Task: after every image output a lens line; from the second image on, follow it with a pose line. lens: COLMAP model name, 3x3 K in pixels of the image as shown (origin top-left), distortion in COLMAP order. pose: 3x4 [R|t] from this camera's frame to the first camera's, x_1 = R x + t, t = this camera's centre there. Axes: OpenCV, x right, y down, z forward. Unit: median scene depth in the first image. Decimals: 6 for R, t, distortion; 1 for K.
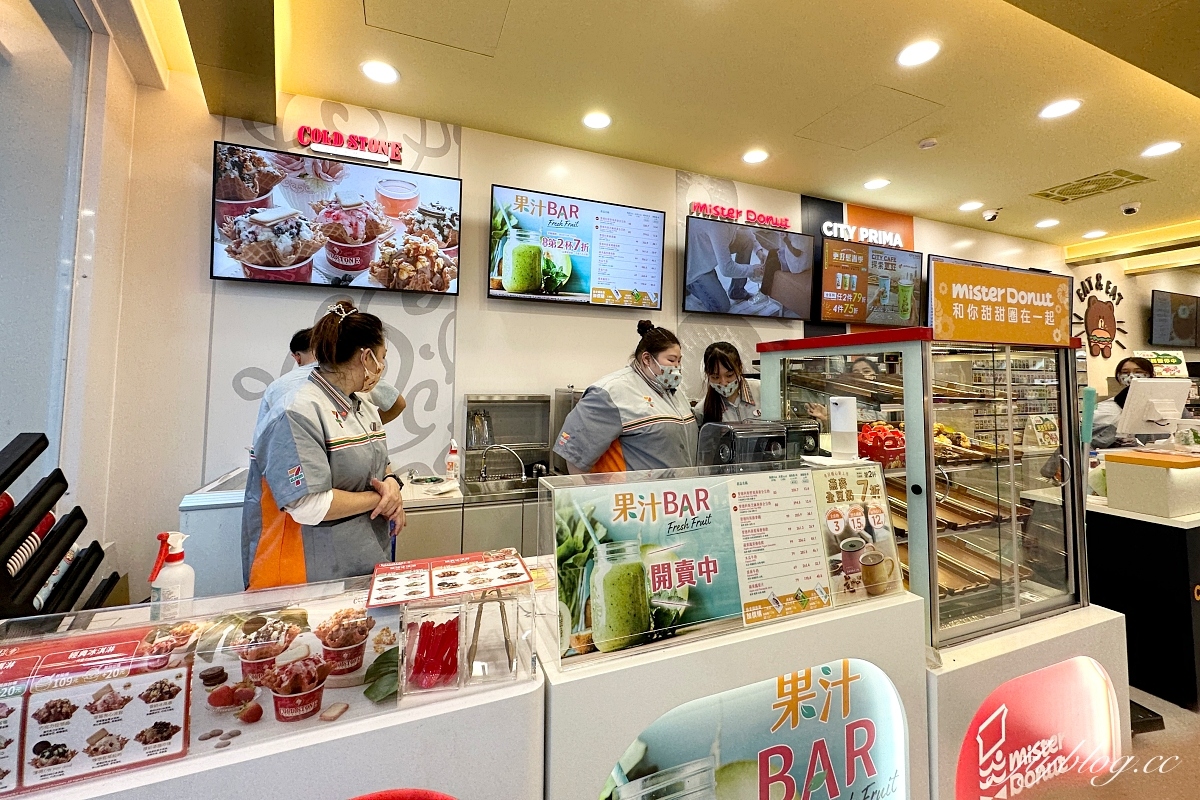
lens RADIAL K [[487.6, 0, 574.5], [0, 487.6, 362.0], [0, 0, 1]] dist [-0.004046, 0.001509]
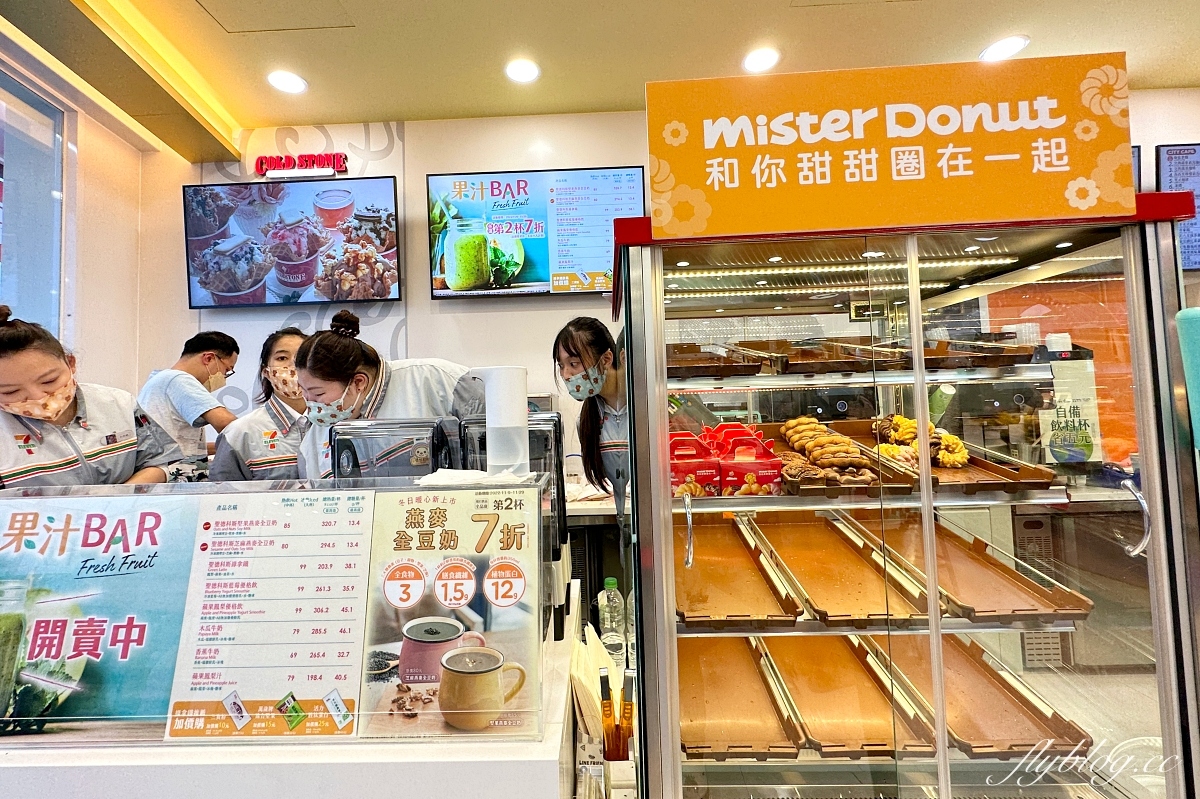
lens RADIAL K [[487.6, 0, 601.6], [0, 487.6, 390.2], [0, 0, 1]] dist [-0.004046, 0.001509]
pose [[0.920520, -0.048735, -0.387643, 0.665136], [0.053144, 0.998587, 0.000654, 0.079192], [0.387063, -0.021203, 0.921809, 0.393035]]
